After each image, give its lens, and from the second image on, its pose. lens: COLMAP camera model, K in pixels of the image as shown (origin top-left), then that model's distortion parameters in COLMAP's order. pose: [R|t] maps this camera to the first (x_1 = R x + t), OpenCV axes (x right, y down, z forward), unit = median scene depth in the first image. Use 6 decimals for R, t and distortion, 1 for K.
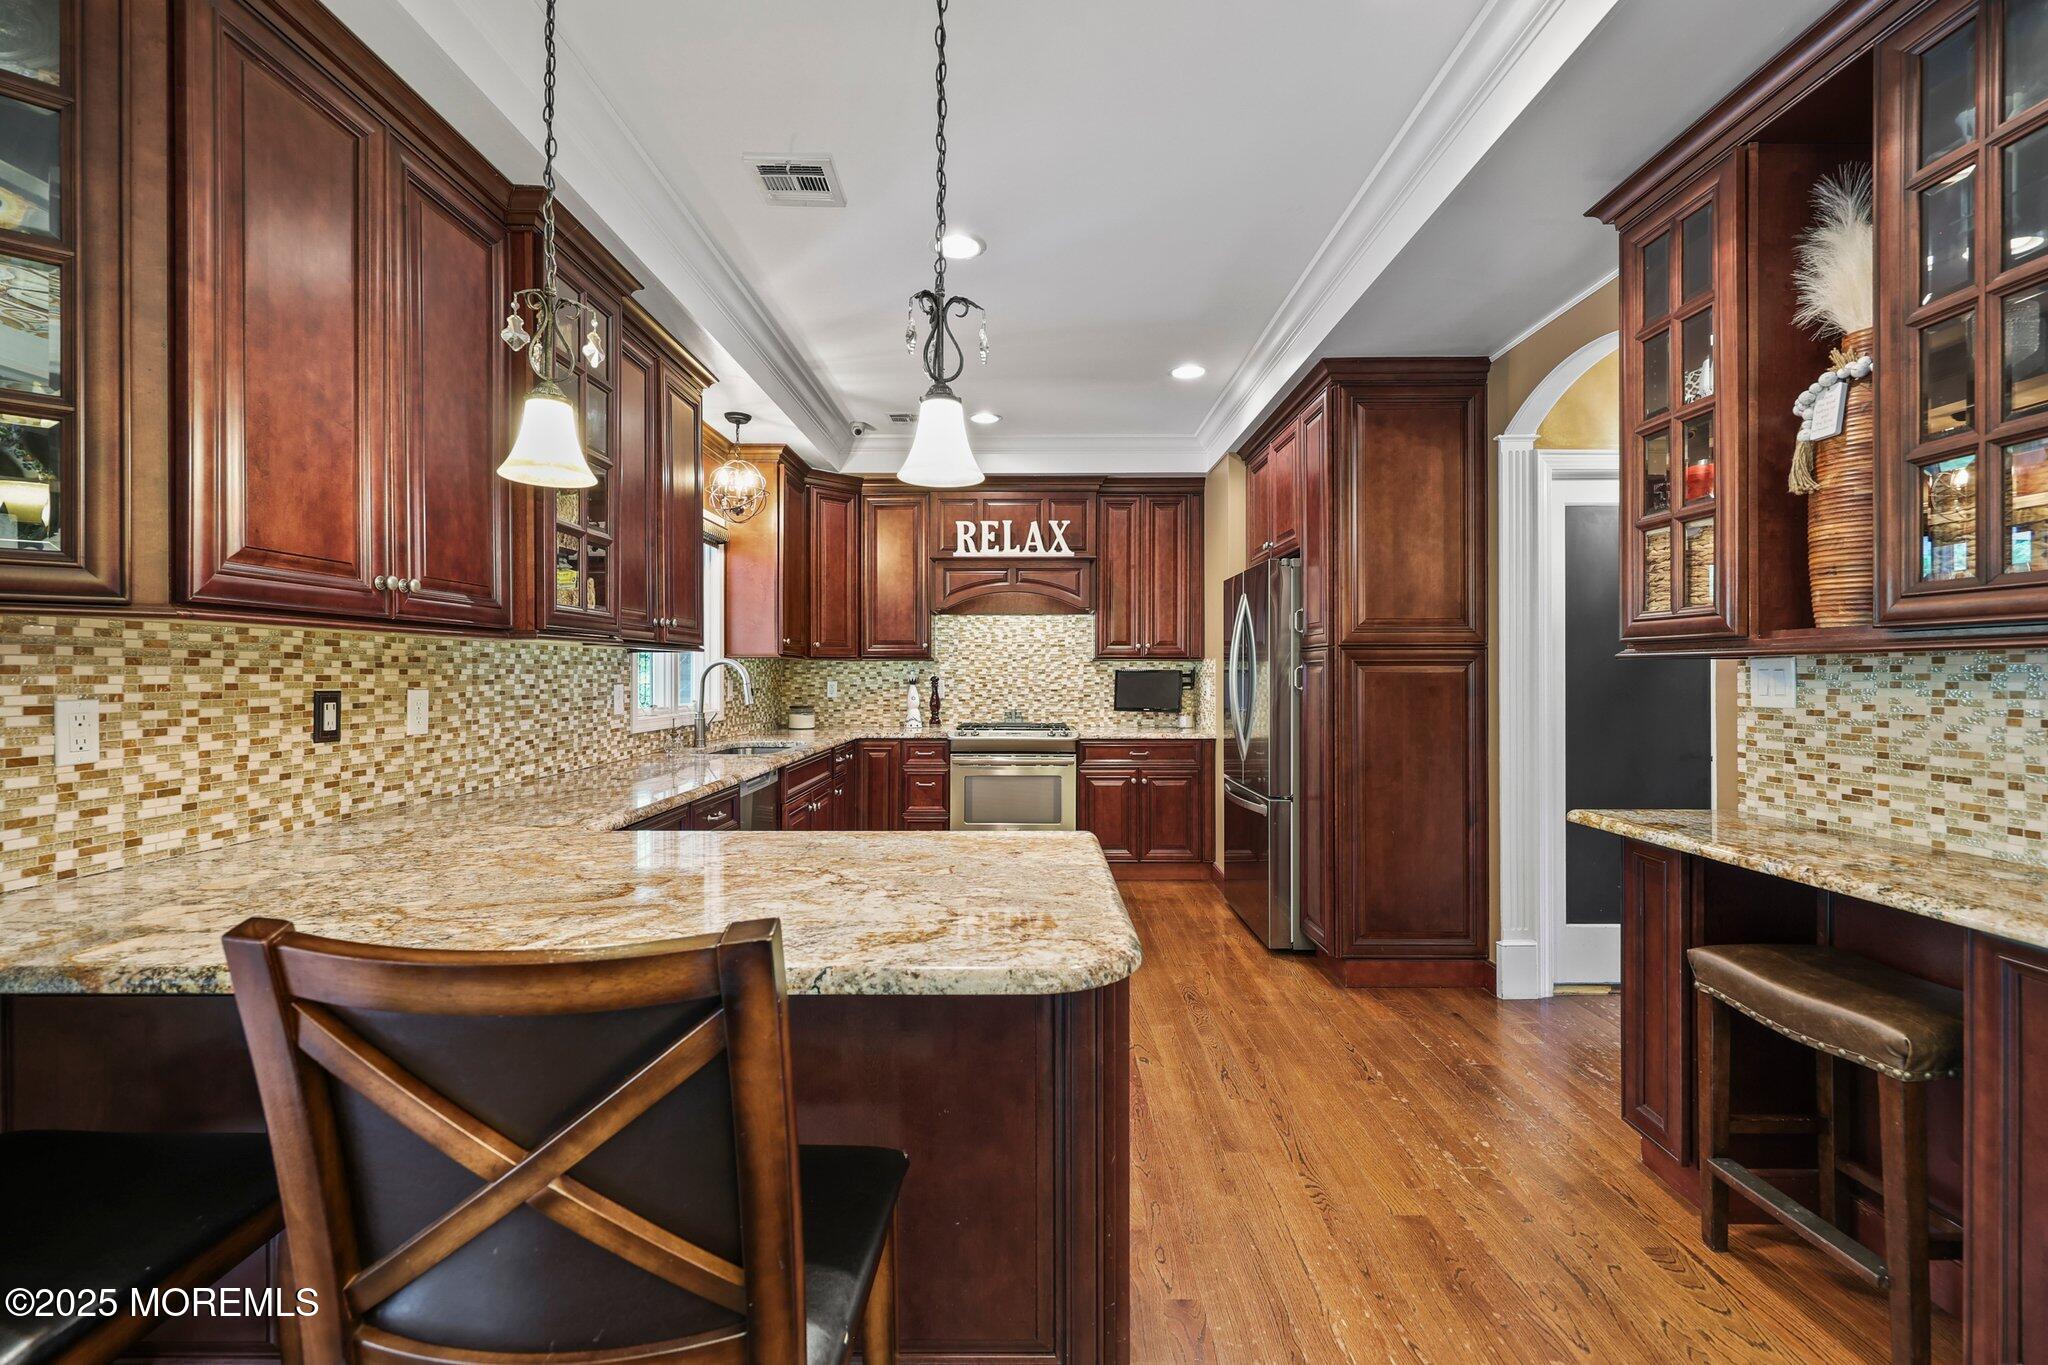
lens RADIAL K [[882.0, 0, 1024.0], [0, 882.0, 674.0], [0, 0, 1]] dist [0.001175, 0.000430]
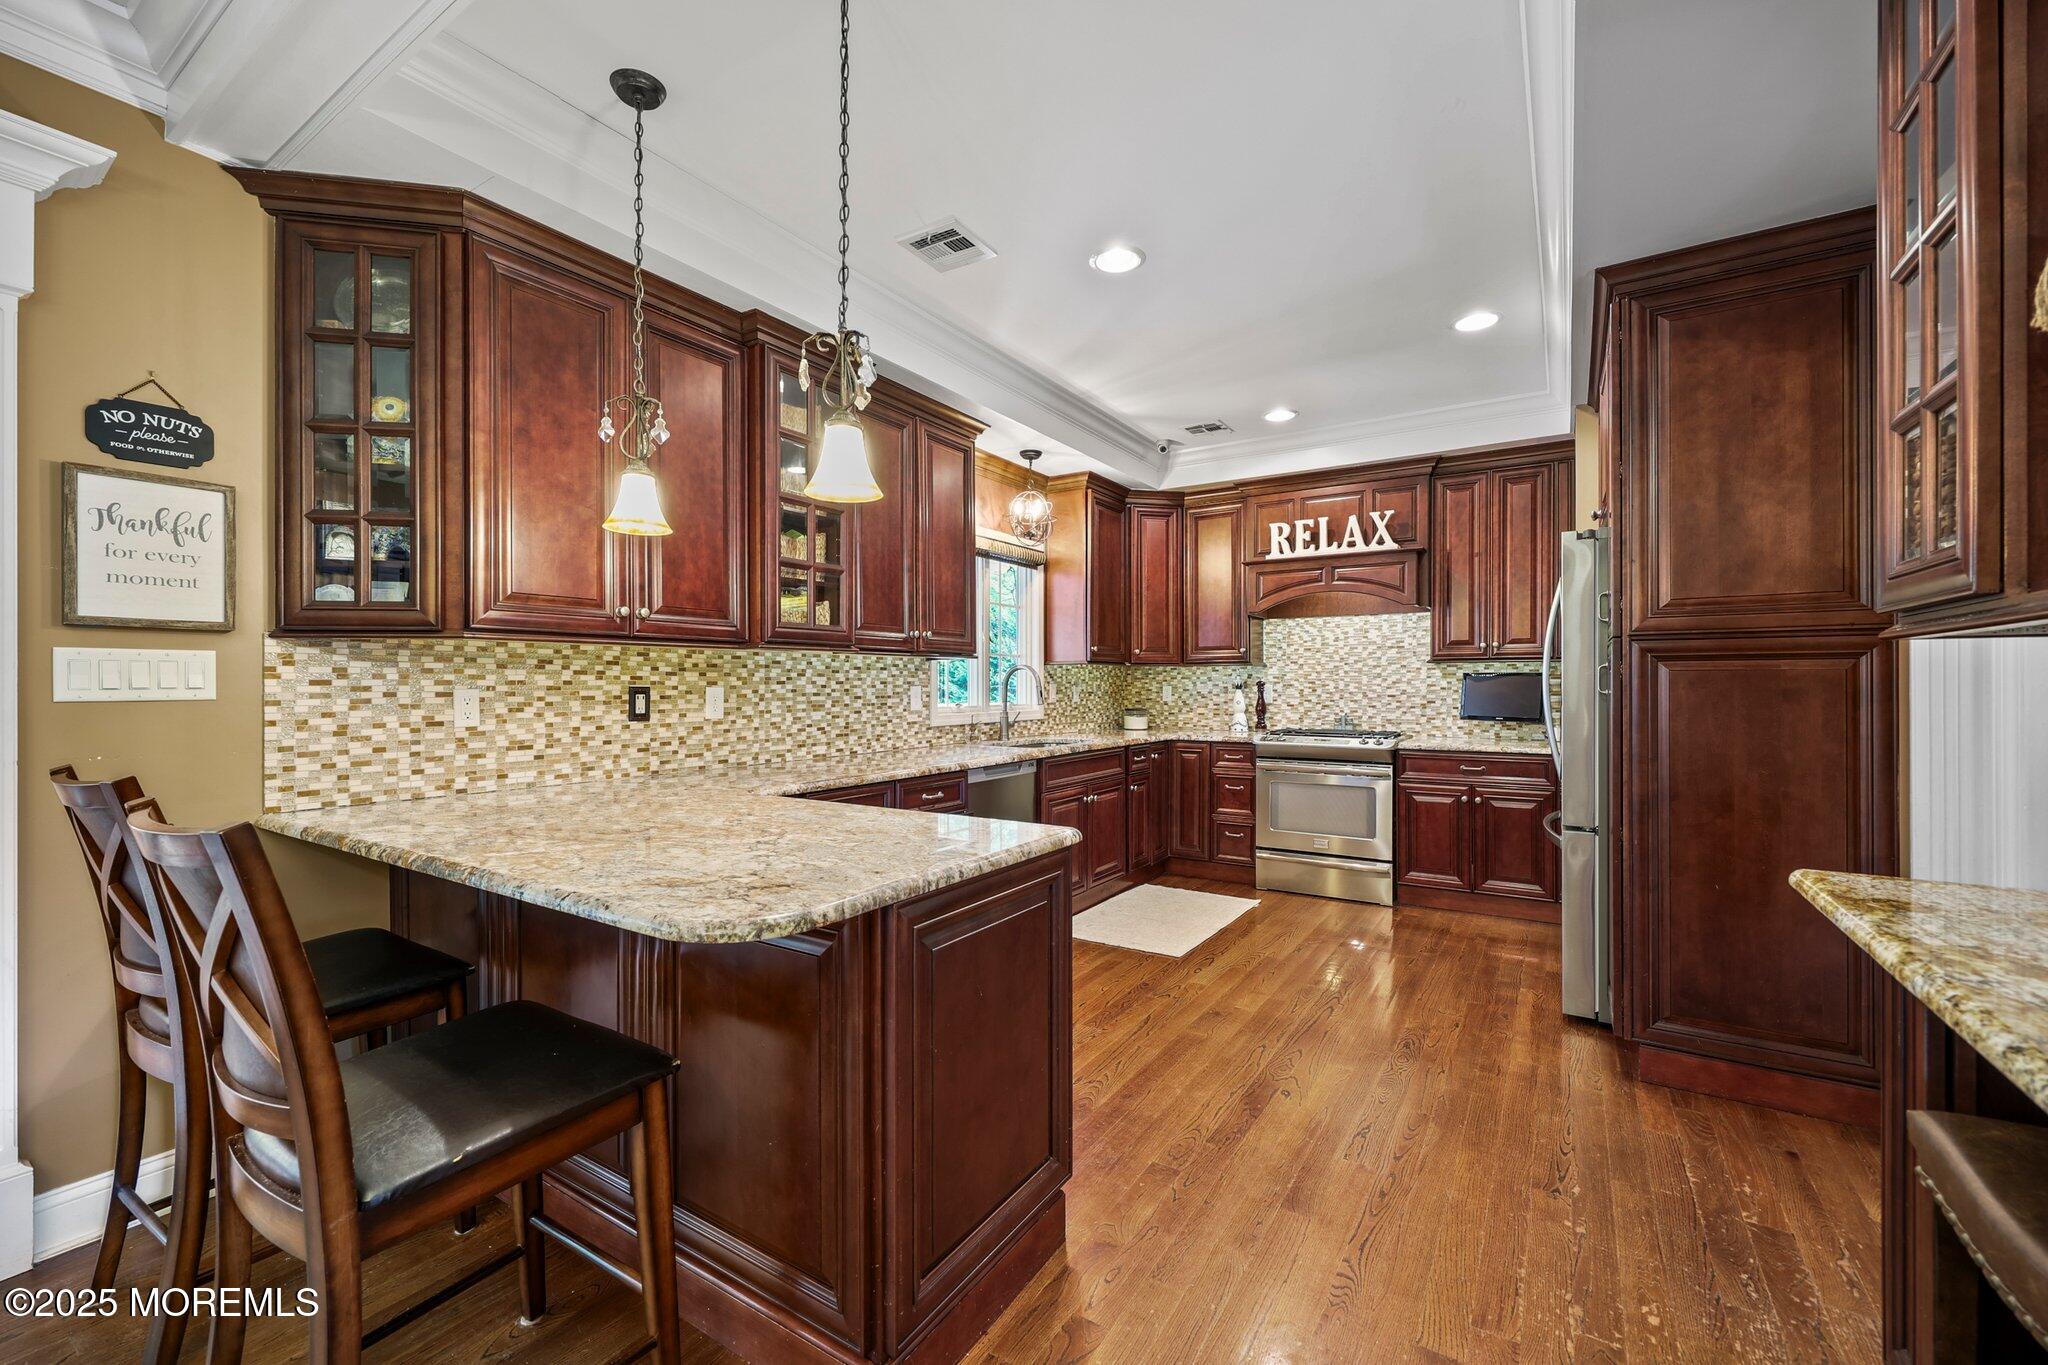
lens RADIAL K [[832.2, 0, 1027.0], [0, 832.2, 686.1], [0, 0, 1]] dist [-0.001589, 0.000226]
pose [[0.841709, 0.000607, -0.539931, 0.304438], [0.001169, 0.999995, 0.002947, 0.008897], [0.539930, -0.003112, 0.841704, 0.103500]]
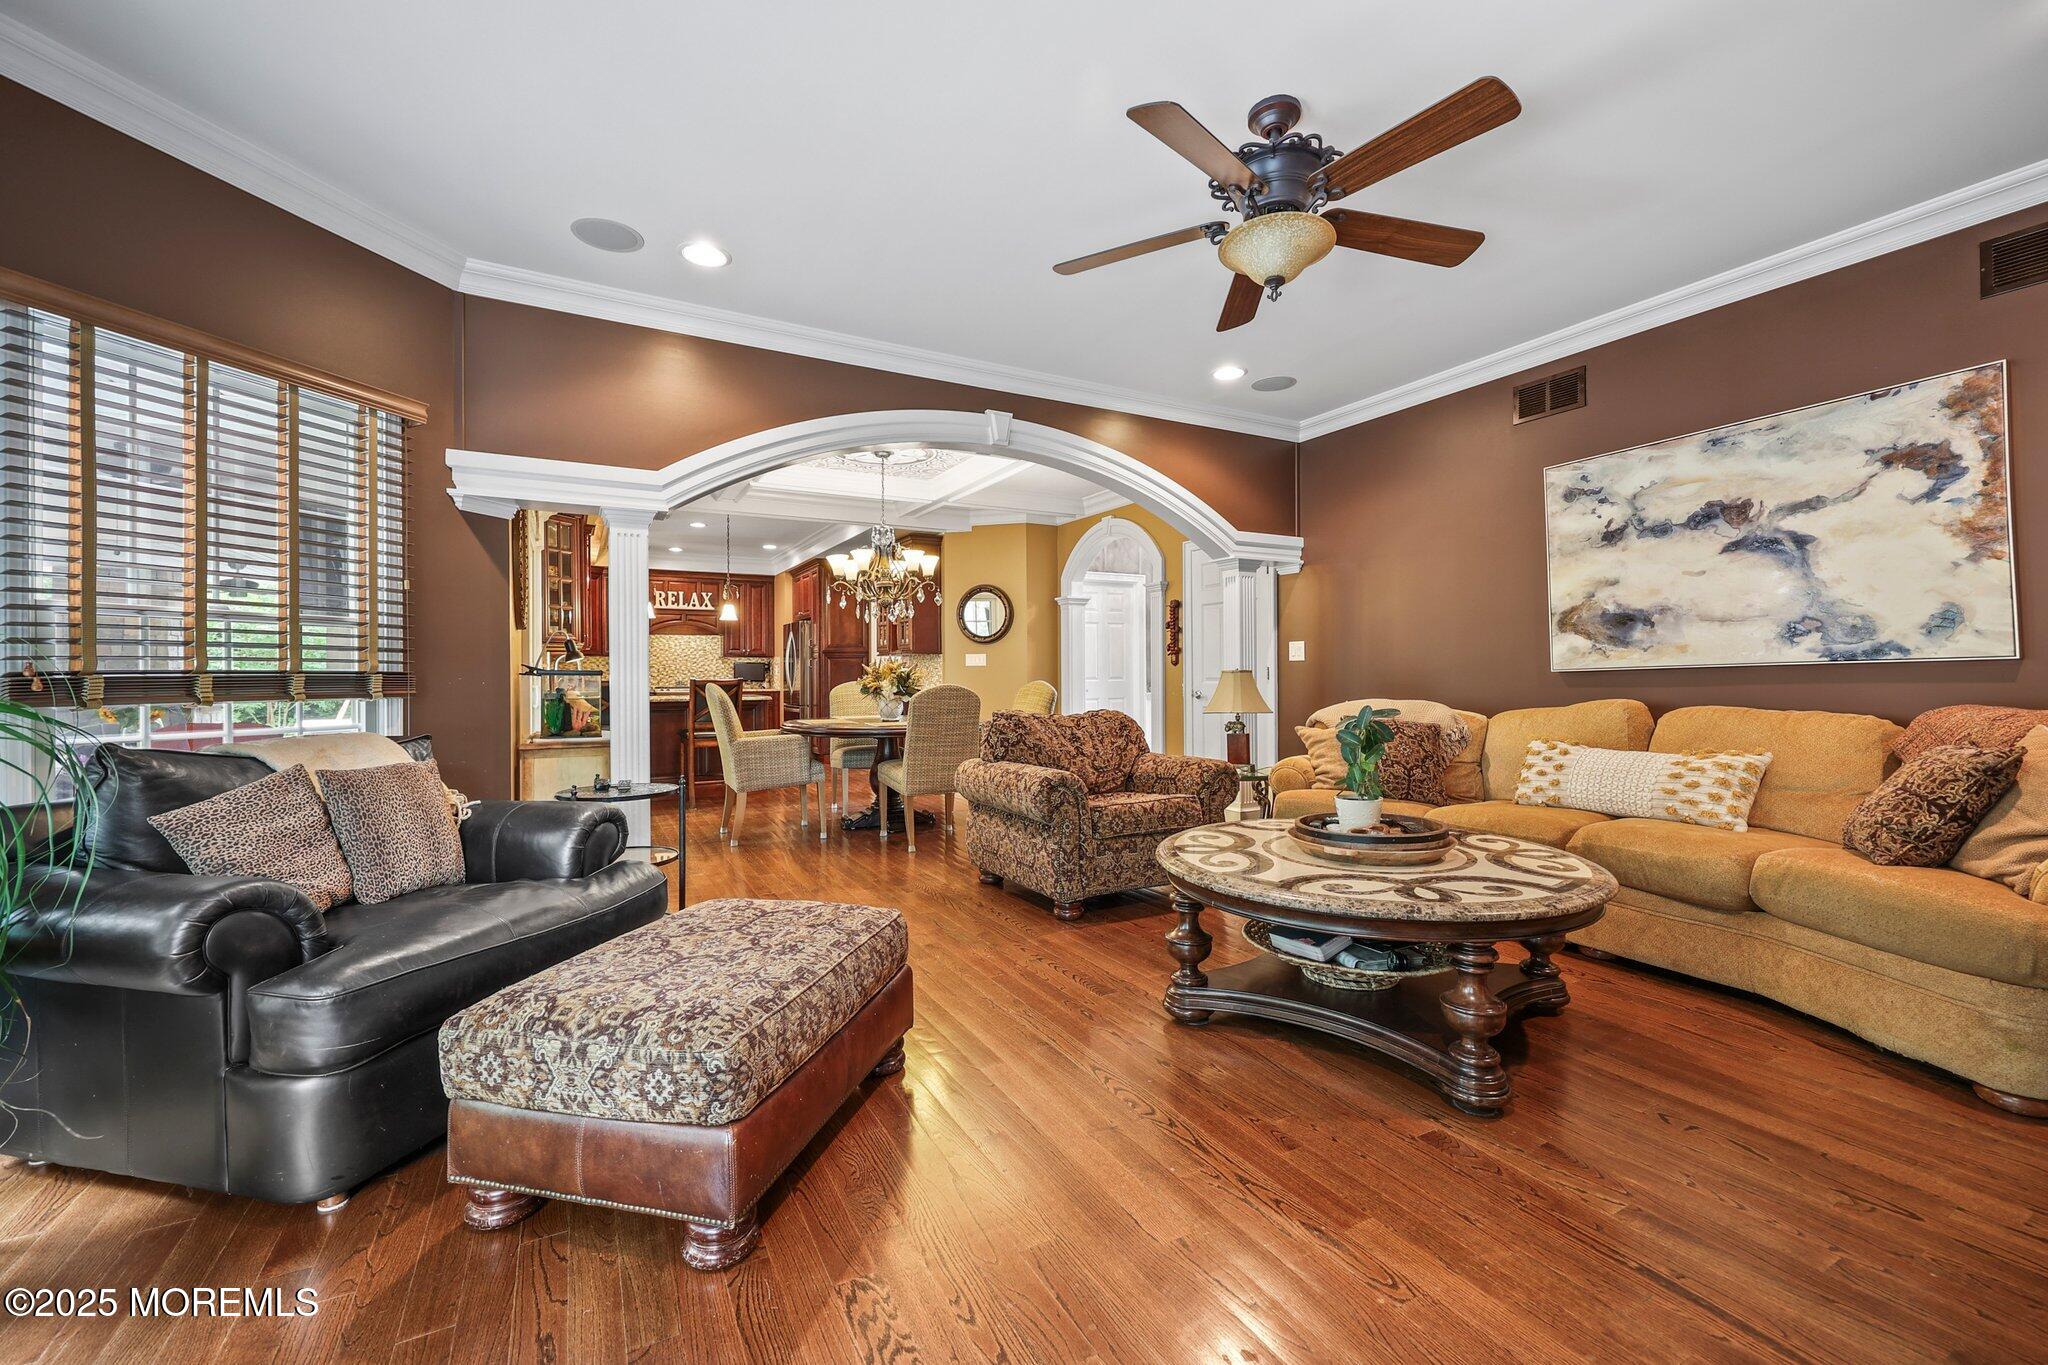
lens RADIAL K [[832.2, 0, 1020.5], [0, 832.2, 676.5], [0, 0, 1]] dist [-0.001589, 0.000226]
pose [[0.877939, -0.001778, 0.478769, -0.406654], [0.002079, 0.999998, -0.000099, 0.052817], [-0.478768, 0.001082, 0.877941, -1.811937]]
